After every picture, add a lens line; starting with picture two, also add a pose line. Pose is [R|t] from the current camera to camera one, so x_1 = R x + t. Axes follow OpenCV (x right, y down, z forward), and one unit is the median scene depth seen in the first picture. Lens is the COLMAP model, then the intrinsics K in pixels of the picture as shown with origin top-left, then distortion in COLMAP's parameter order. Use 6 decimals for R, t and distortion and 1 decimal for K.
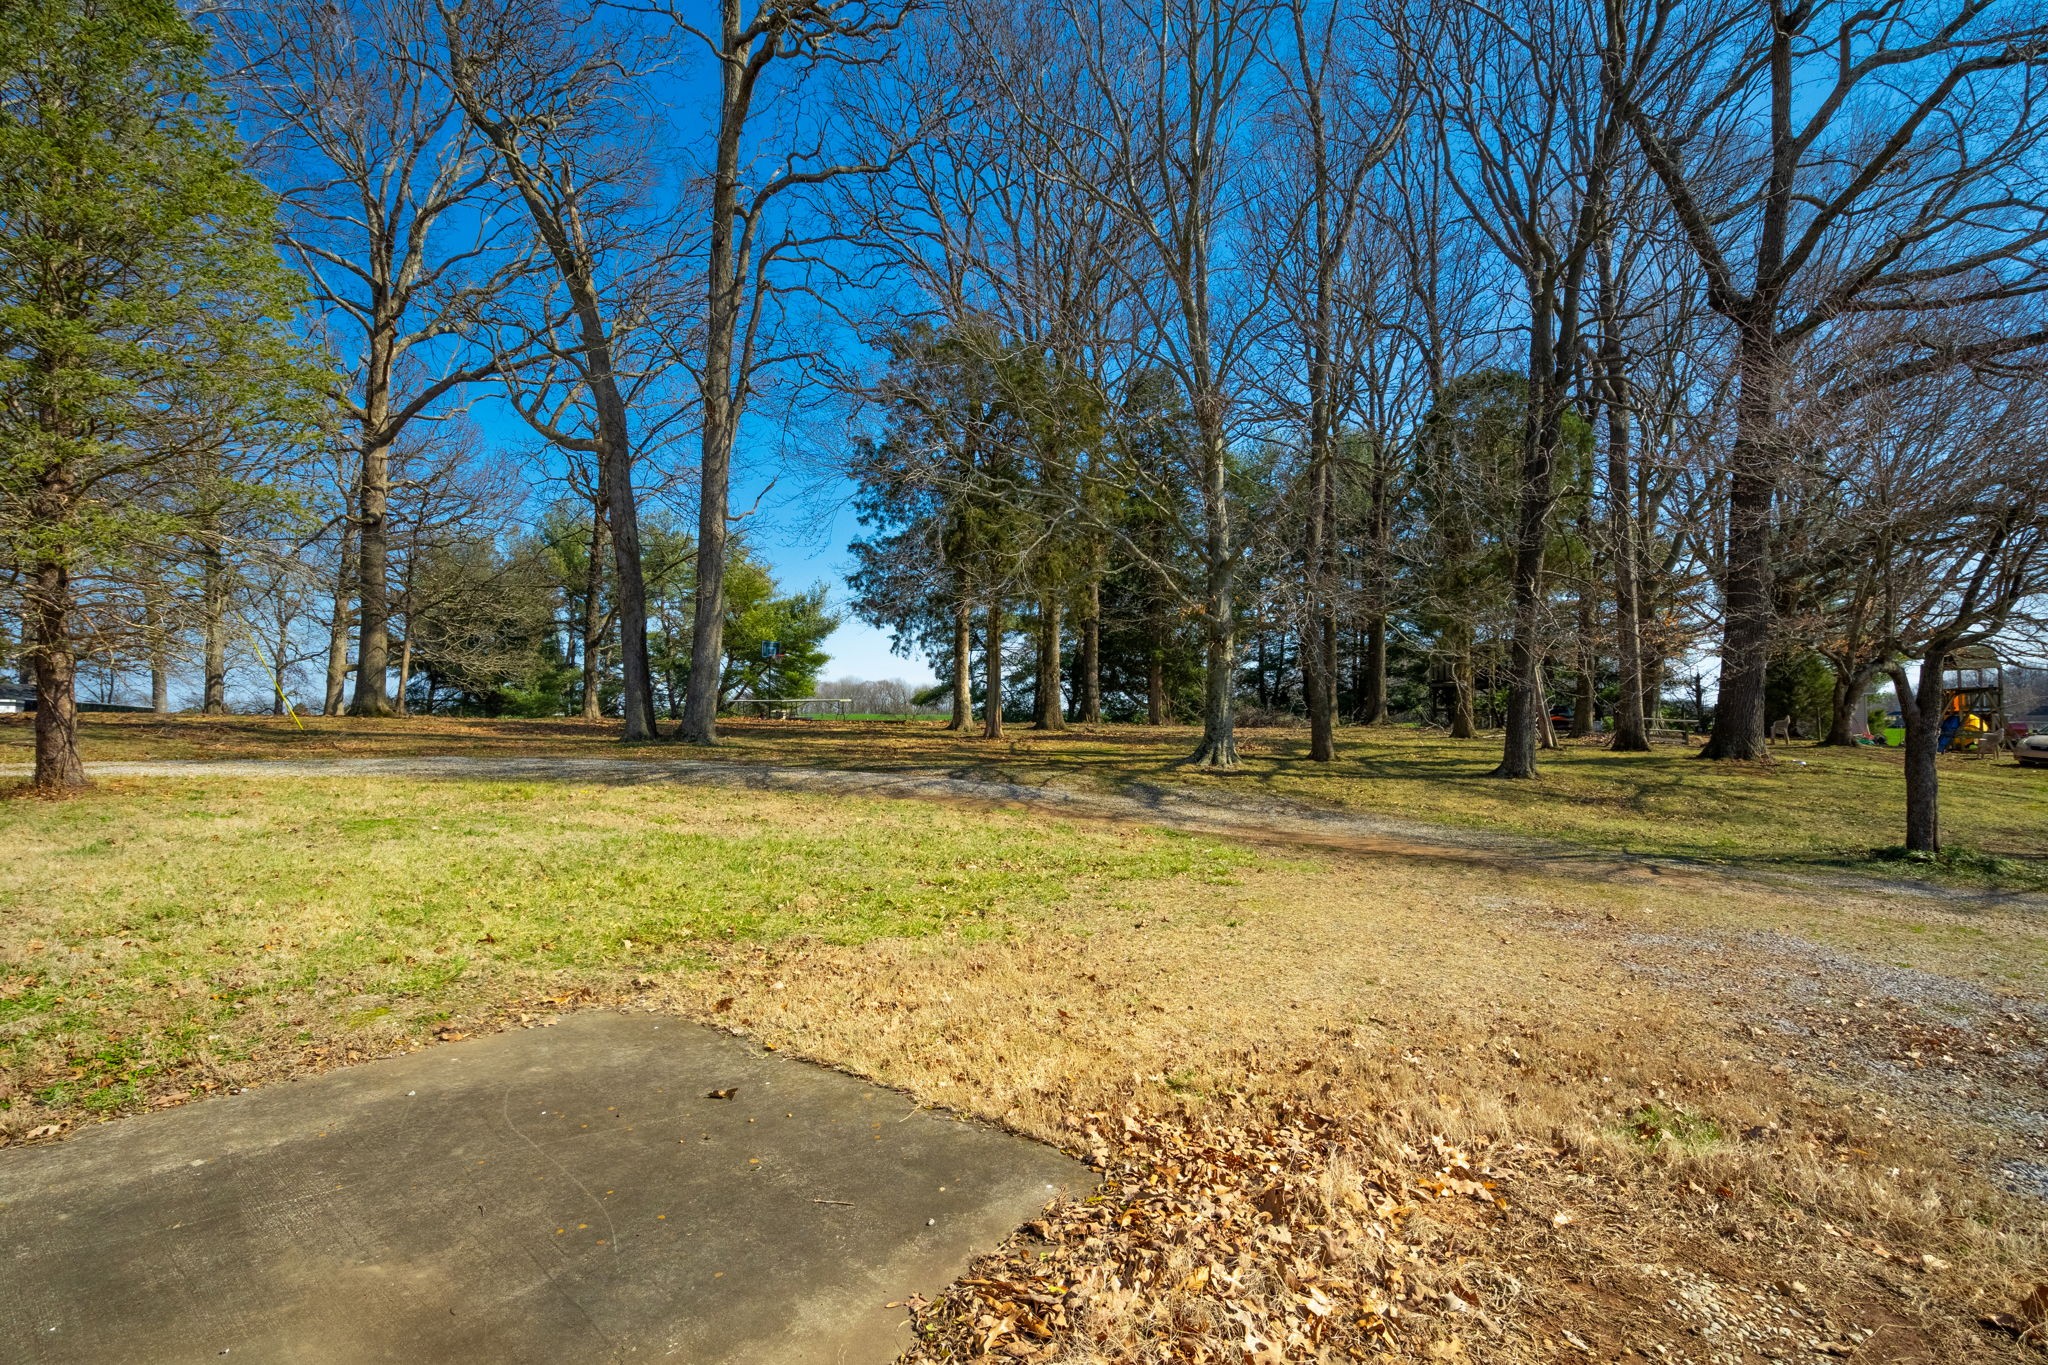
lens RADIAL K [[949.2, 0, 1011.0], [0, 949.2, 685.3], [0, 0, 1]] dist [-0.000887, 0.000498]
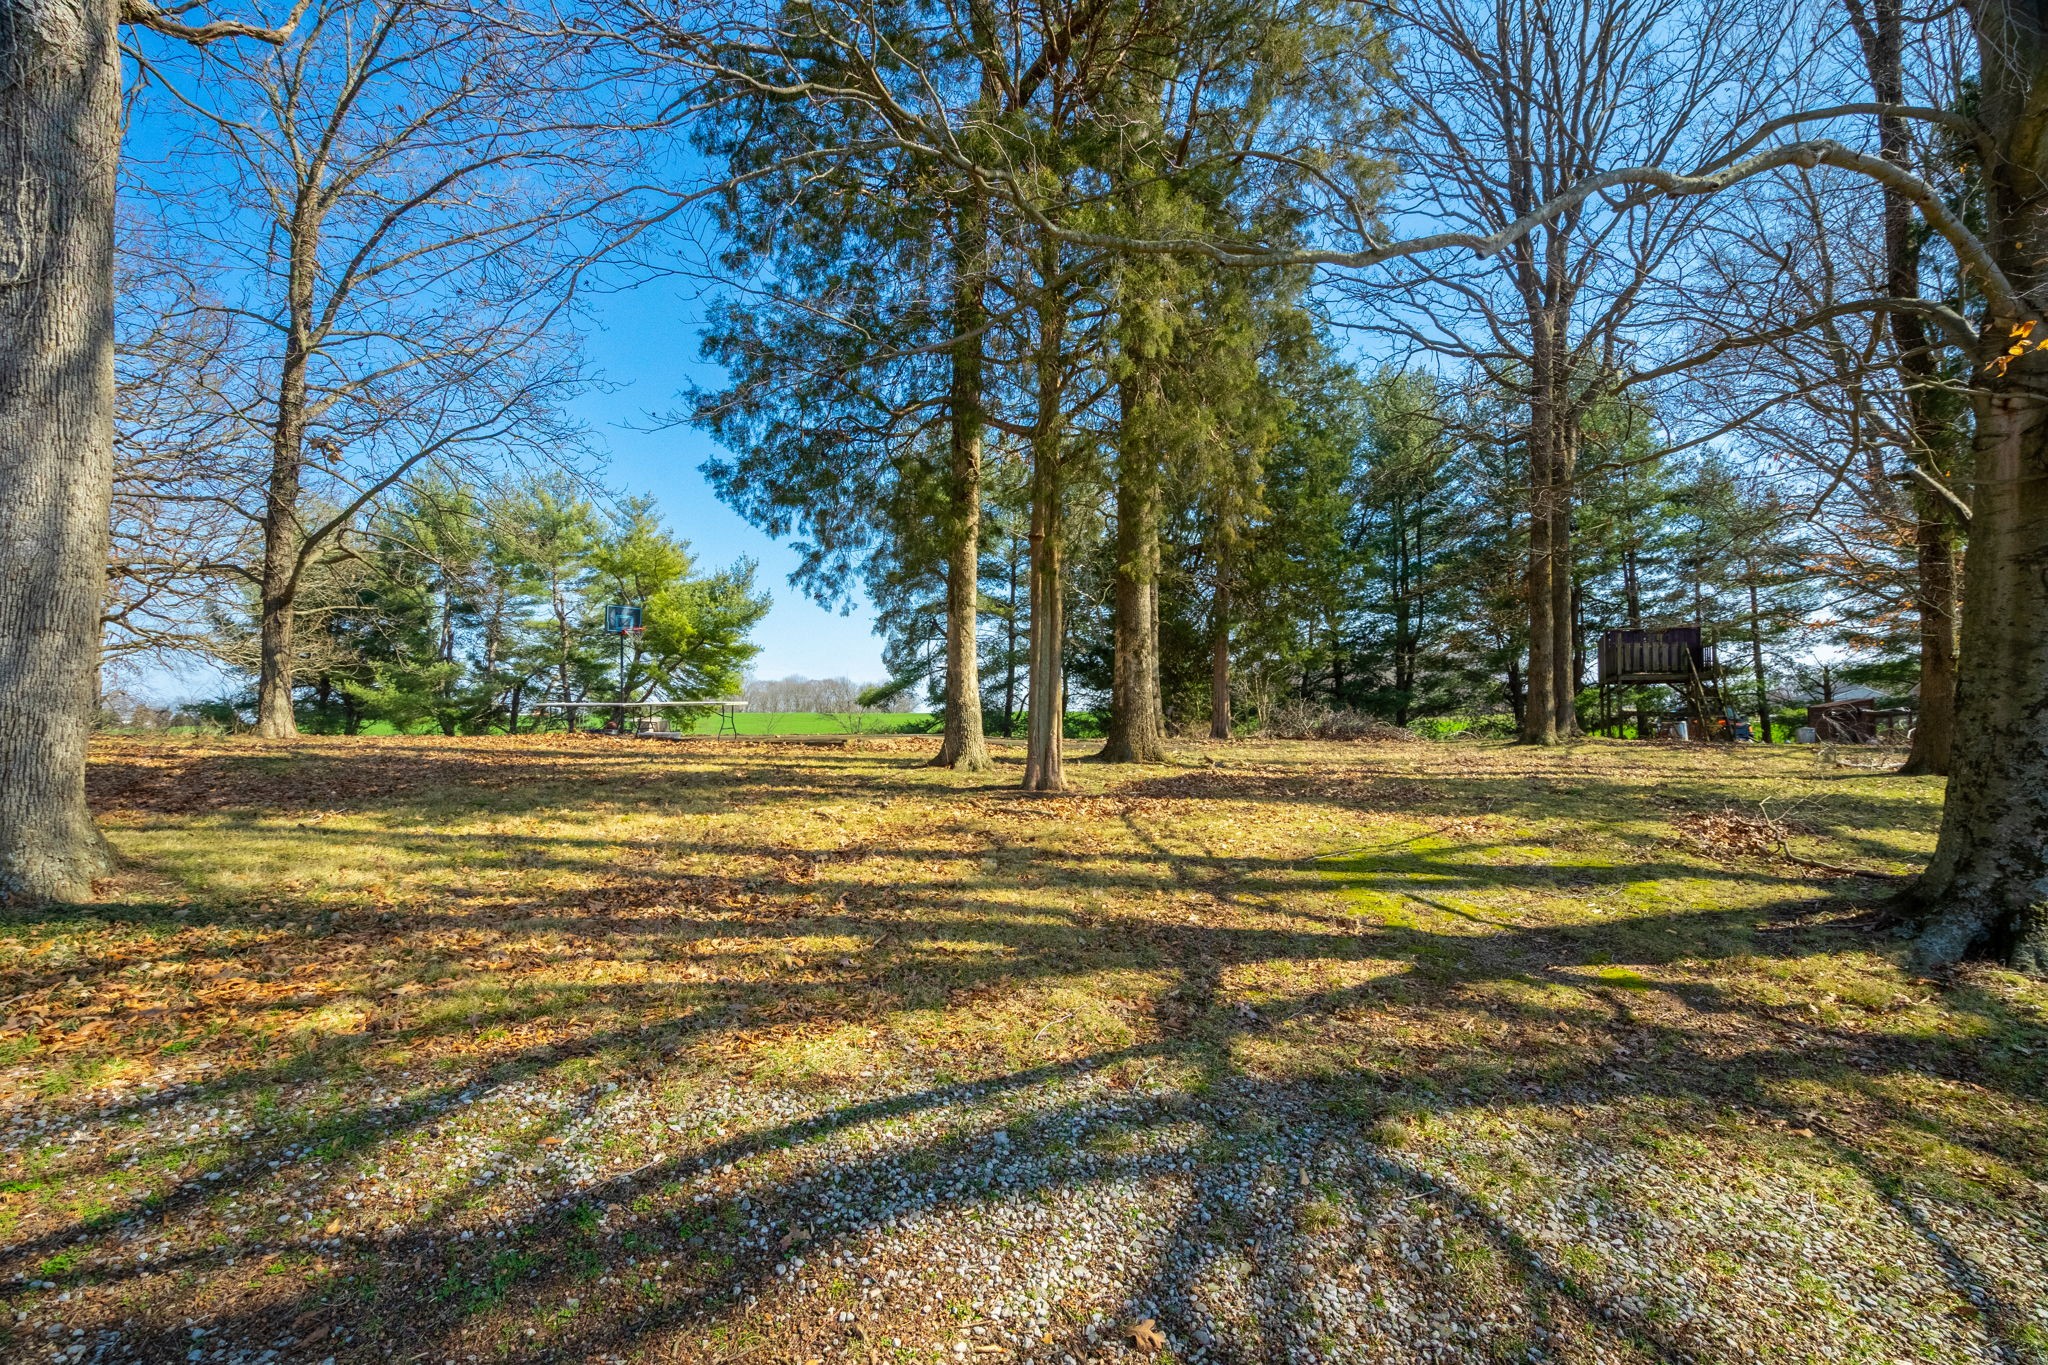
lens RADIAL K [[949.2, 0, 1011.0], [0, 949.2, 685.3], [0, 0, 1]] dist [-0.000887, 0.000498]
pose [[0.998494, -0.001800, 0.054838, -0.015257], [0.001822, 0.999998, -0.000343, 0.003344], [-0.054838, 0.000442, 0.998495, 0.160701]]
